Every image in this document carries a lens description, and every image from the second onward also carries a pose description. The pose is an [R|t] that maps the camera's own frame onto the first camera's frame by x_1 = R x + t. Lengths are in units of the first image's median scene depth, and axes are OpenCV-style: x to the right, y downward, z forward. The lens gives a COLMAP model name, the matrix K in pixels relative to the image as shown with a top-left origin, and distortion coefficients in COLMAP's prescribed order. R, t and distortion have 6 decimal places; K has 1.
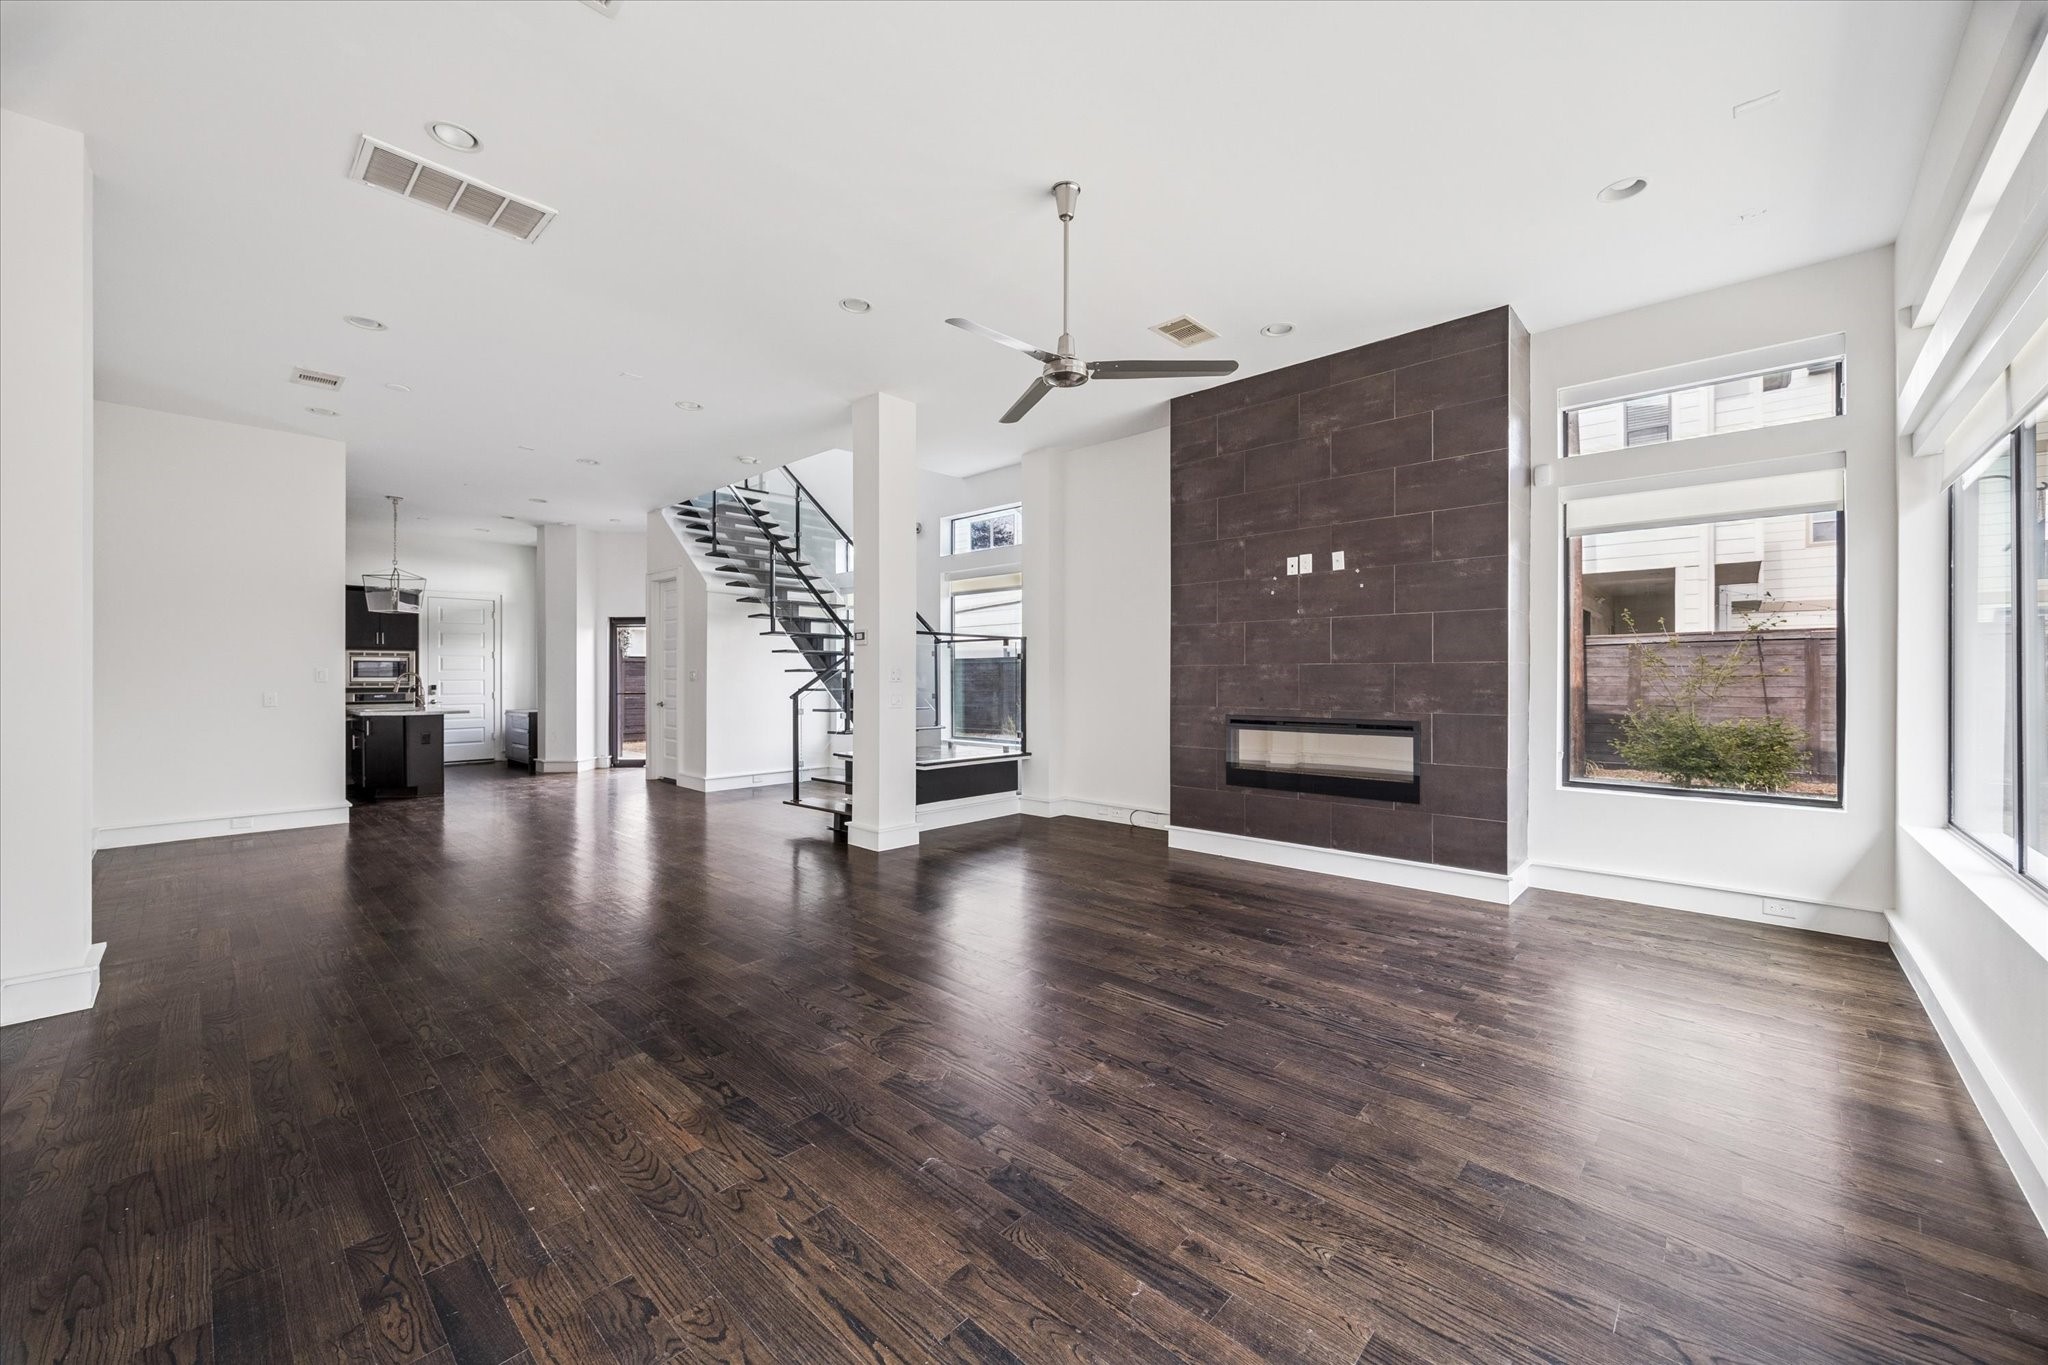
lens RADIAL K [[783.5, 0, 1025.8], [0, 783.5, 677.8], [0, 0, 1]] dist [-0.009394, 0.000222]
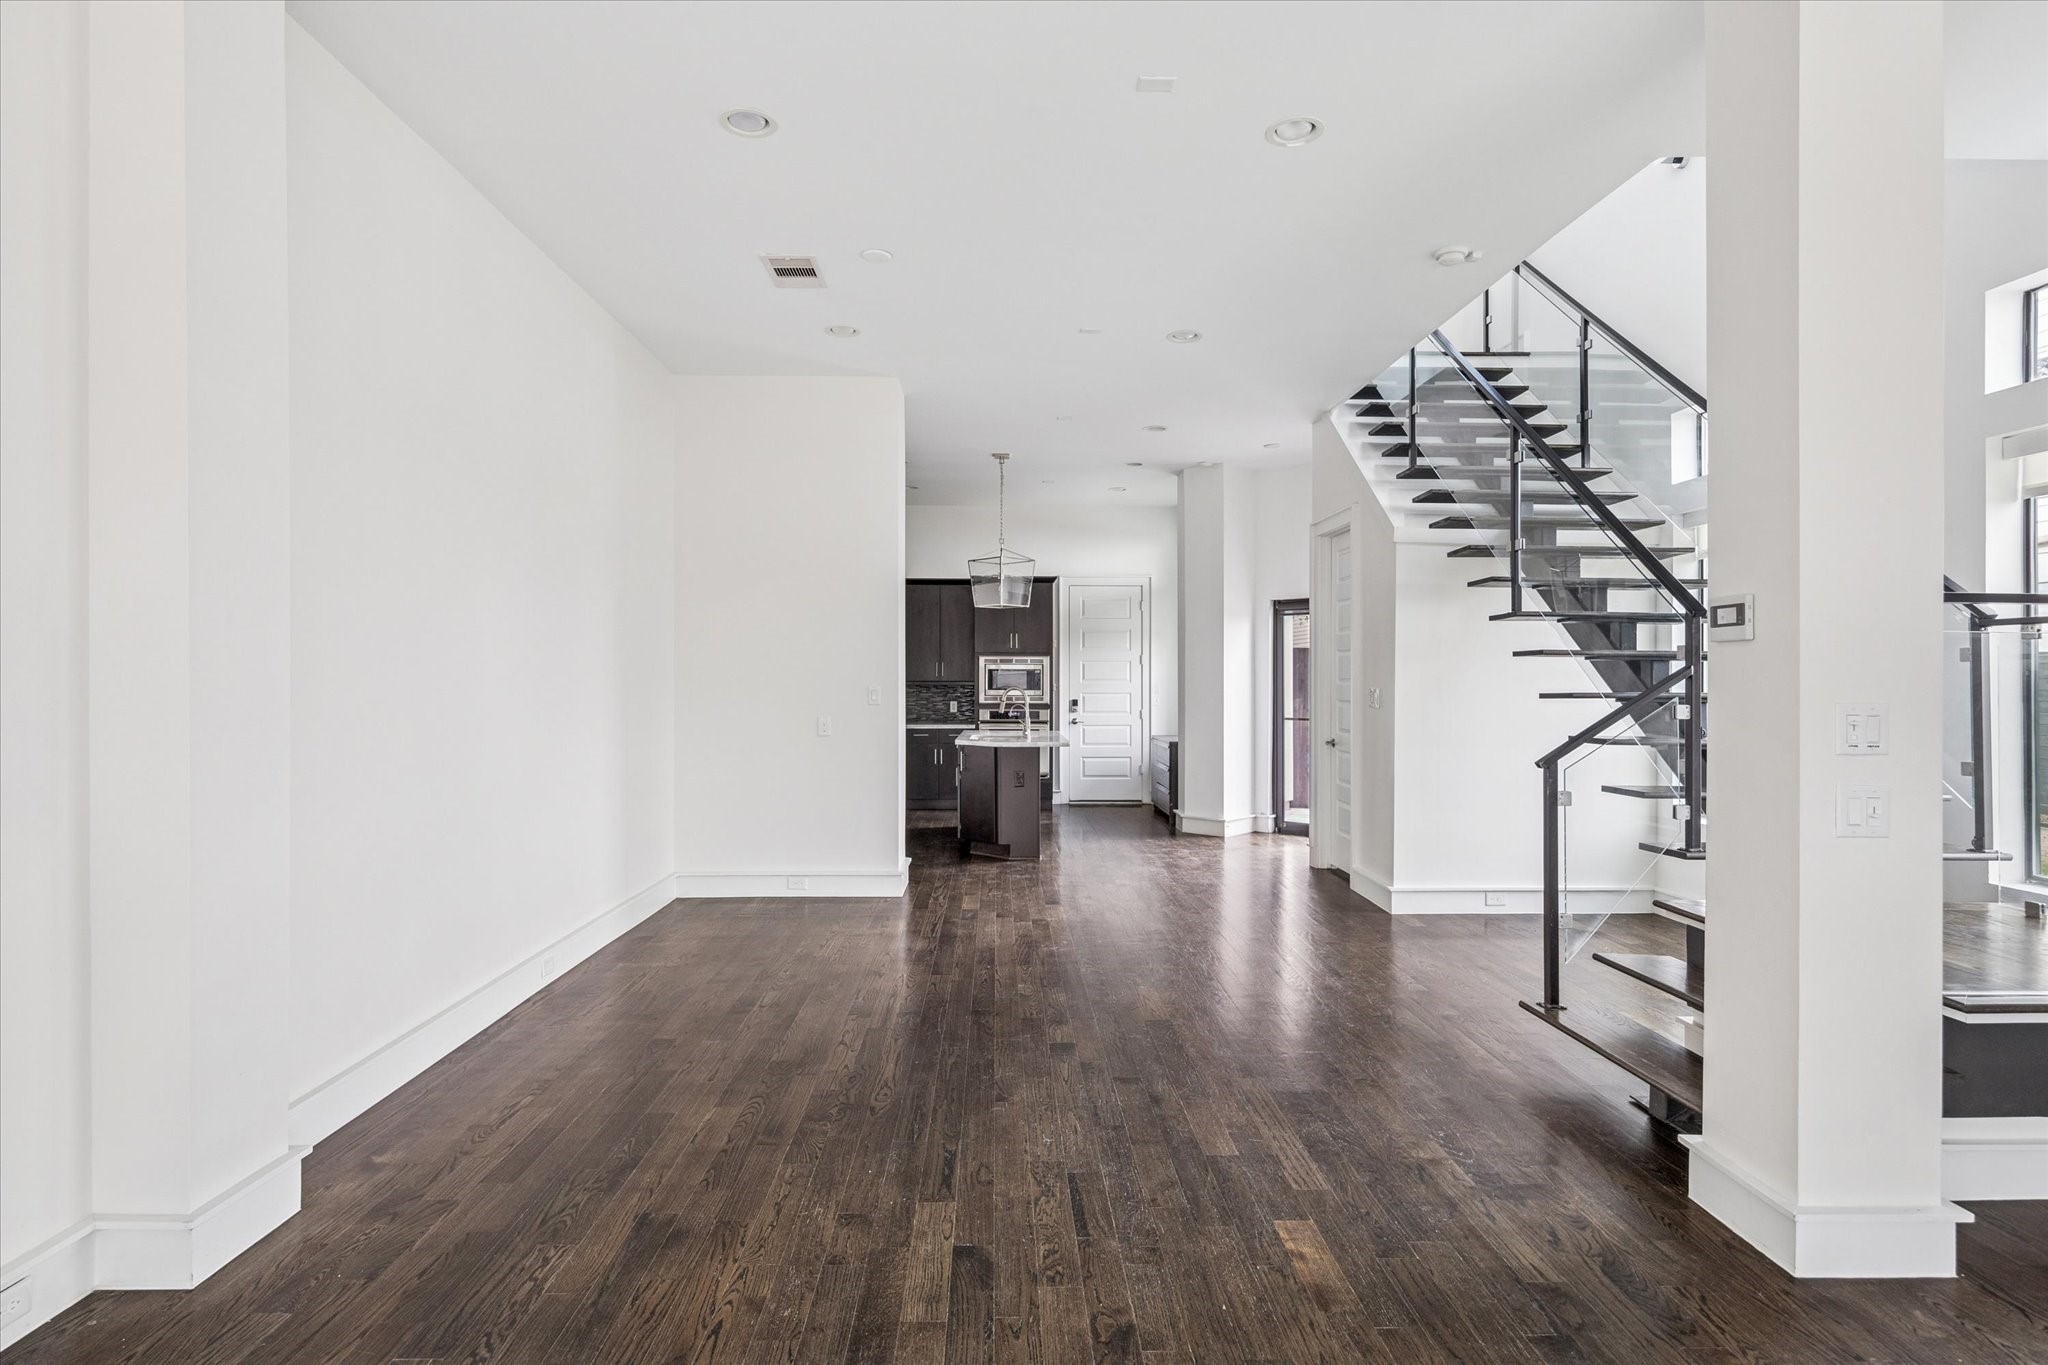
lens RADIAL K [[1061.1, 0, 1015.4], [0, 1061.1, 671.3], [0, 0, 1]] dist [0.005419, 0.001681]
pose [[0.695236, -0.000636, -0.718782, -0.066494], [-0.004926, 0.999972, -0.005649, -0.017756], [0.718765, 0.007468, 0.695213, 0.320283]]
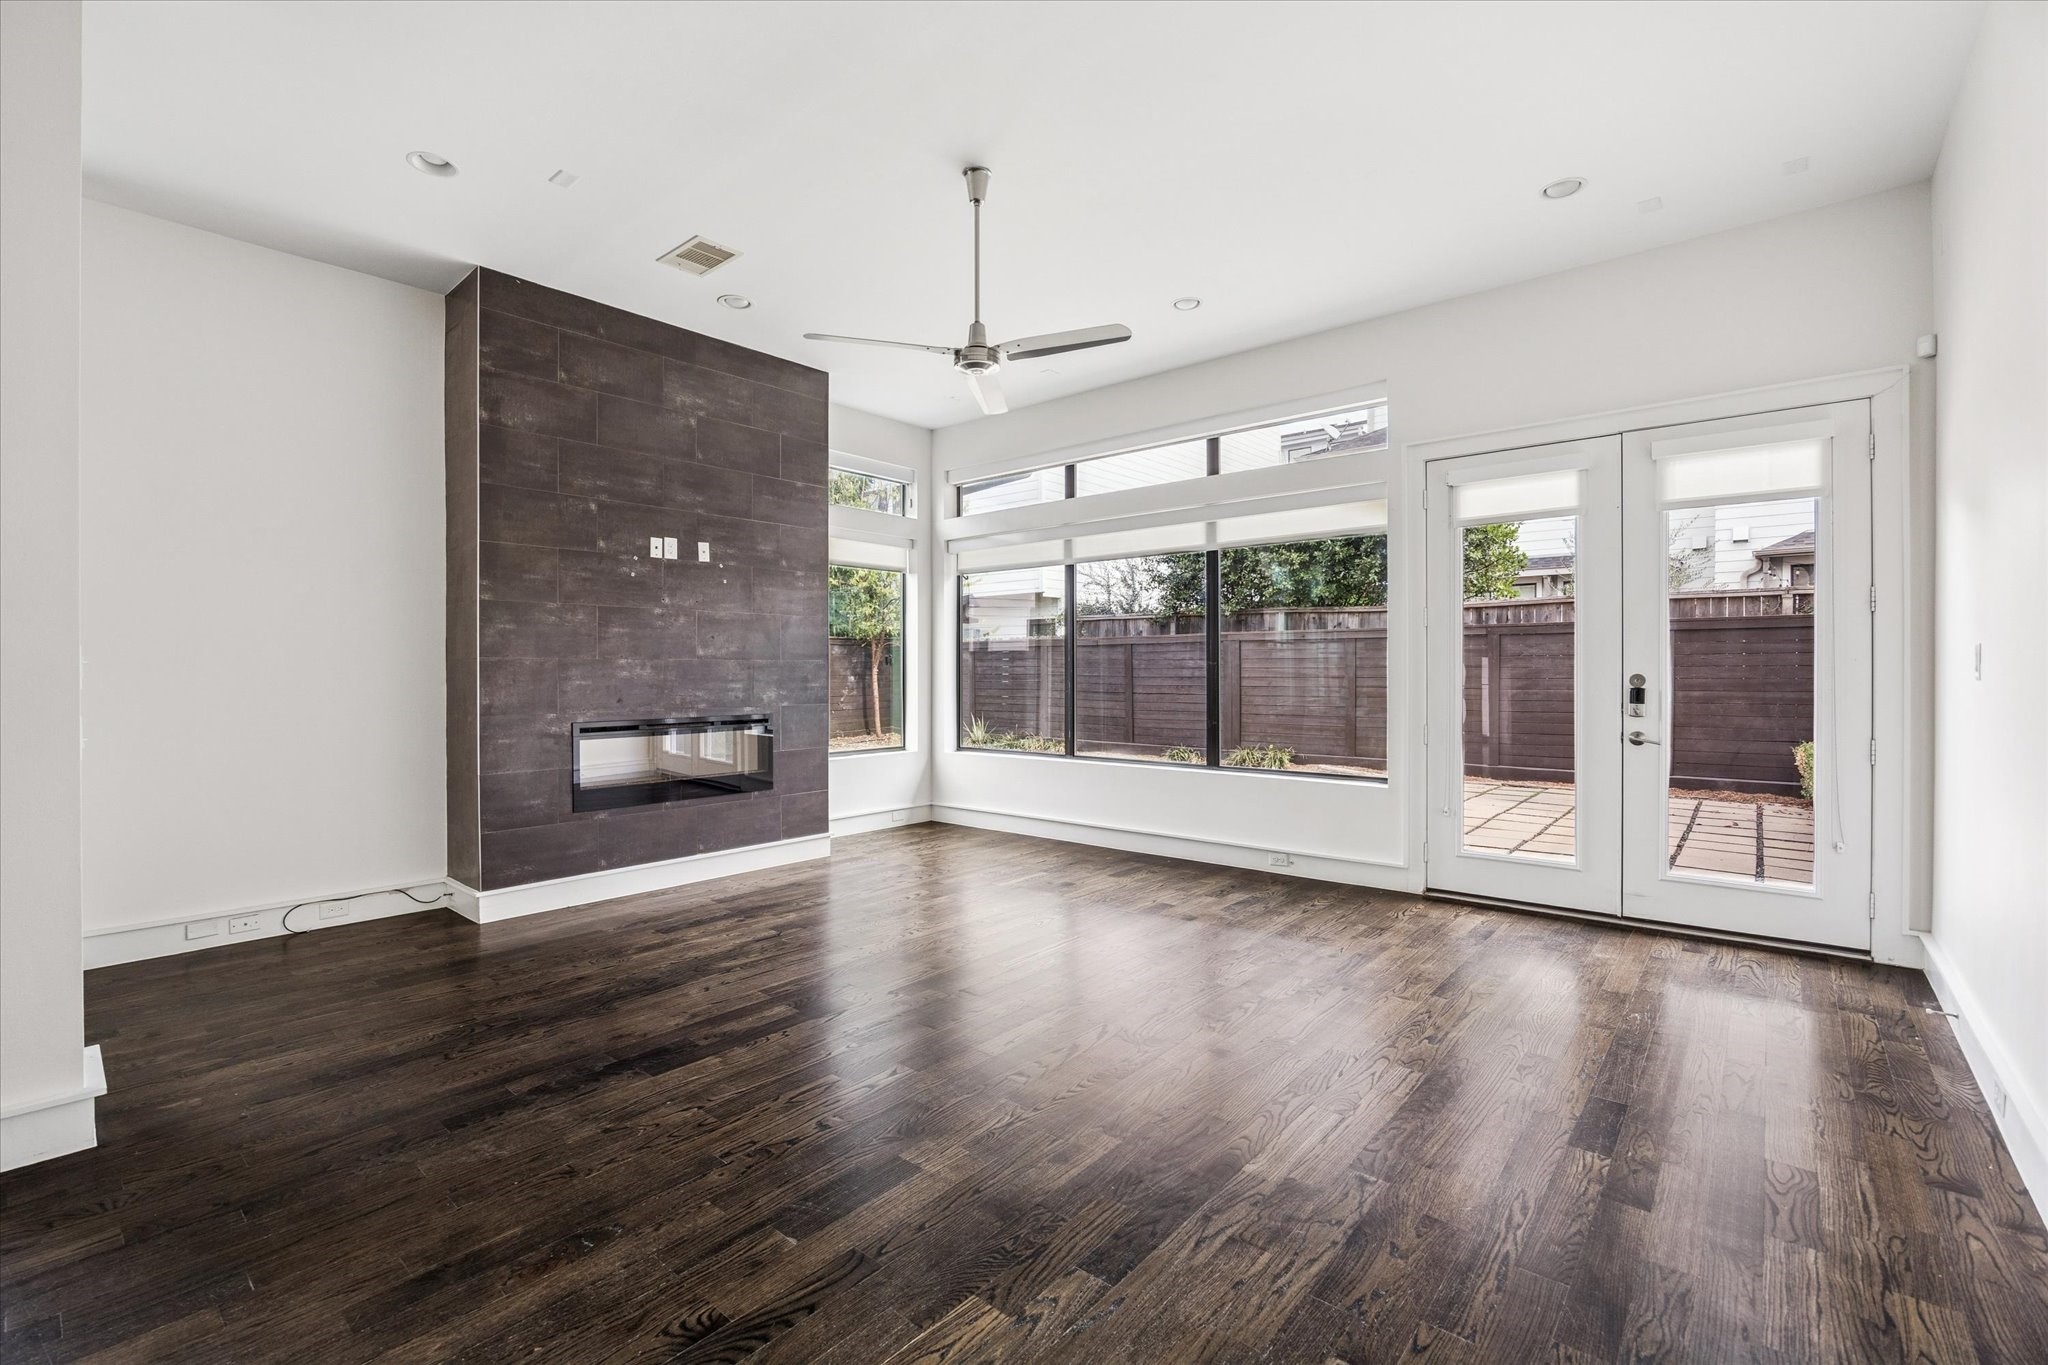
lens RADIAL K [[891.3, 0, 1020.2], [0, 891.3, 681.0], [0, 0, 1]] dist [-0.014402, 0.001574]
pose [[-0.041566, -0.008267, 0.999102, -0.435603], [0.004123, 0.999956, 0.008446, 0.000272], [-0.999127, 0.004470, -0.041530, 0.407004]]
